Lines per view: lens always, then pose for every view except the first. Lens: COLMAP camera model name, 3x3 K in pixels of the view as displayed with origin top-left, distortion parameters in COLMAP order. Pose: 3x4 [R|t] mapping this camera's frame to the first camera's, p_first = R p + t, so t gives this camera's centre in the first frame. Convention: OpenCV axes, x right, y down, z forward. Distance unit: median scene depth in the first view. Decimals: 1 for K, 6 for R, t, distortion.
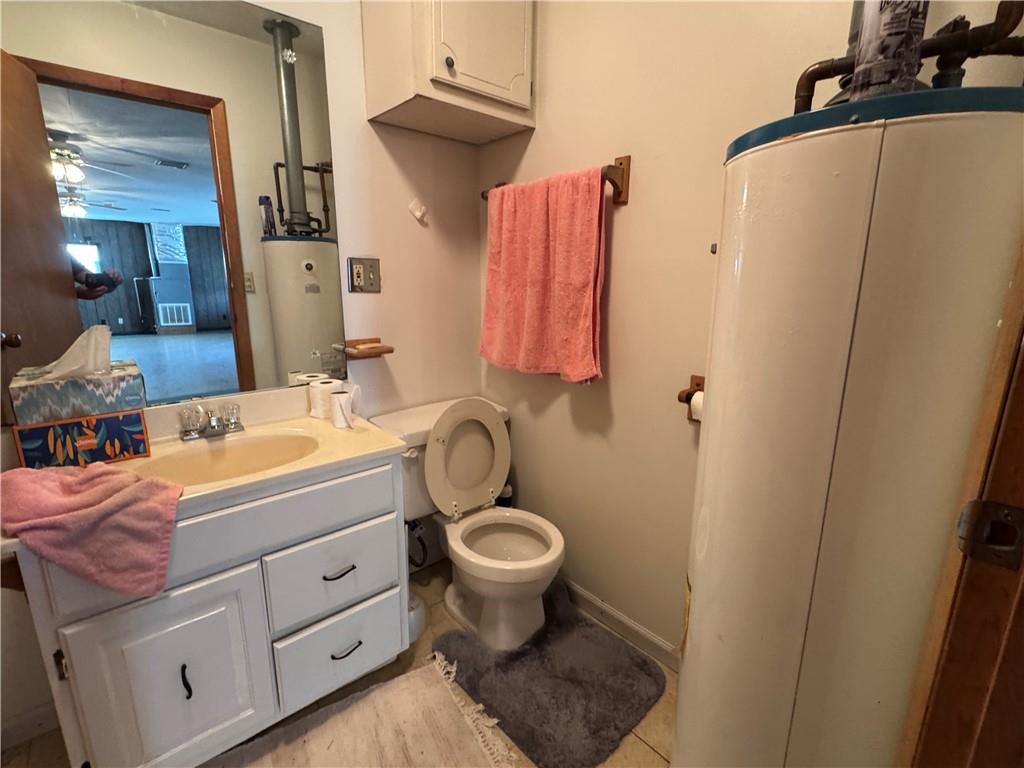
lens RADIAL K [[477.2, 0, 511.9], [0, 477.2, 384.1], [0, 0, 1]] dist [-0.001194, -0.000137]
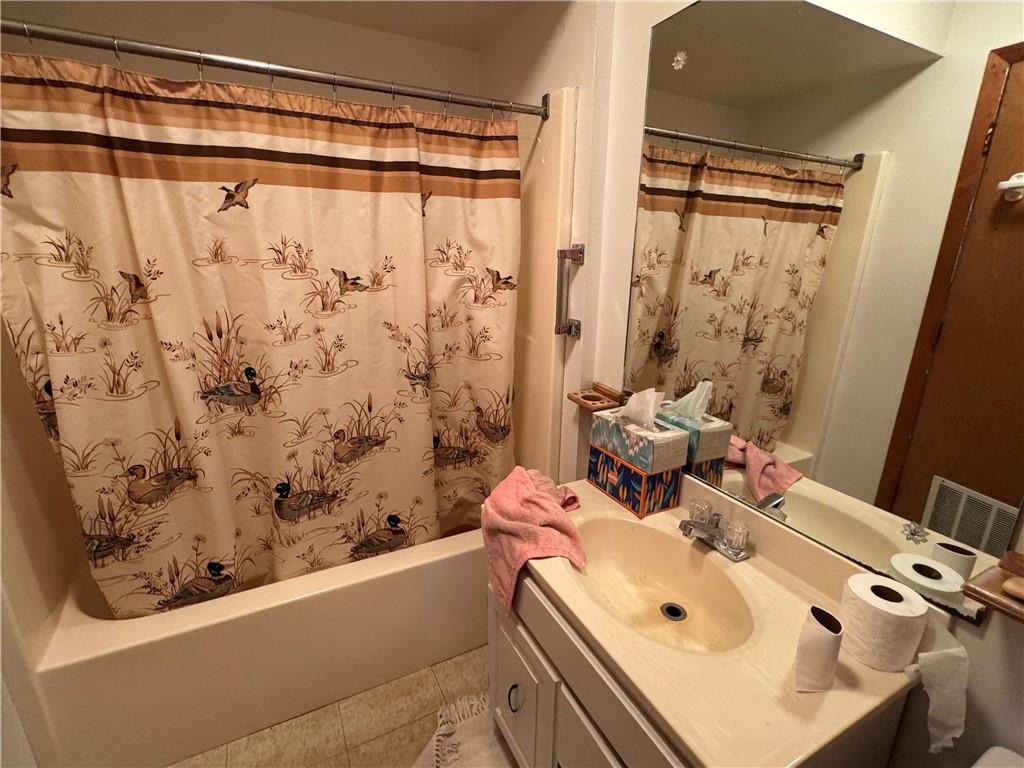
lens RADIAL K [[477.2, 0, 511.6], [0, 477.2, 389.2], [0, 0, 1]] dist [-0.001194, -0.000137]
pose [[-0.245102, 0.260744, -0.933776, 0.165111], [-0.227080, 0.920922, 0.316760, -0.374628], [0.942528, 0.289680, -0.166511, 0.908527]]
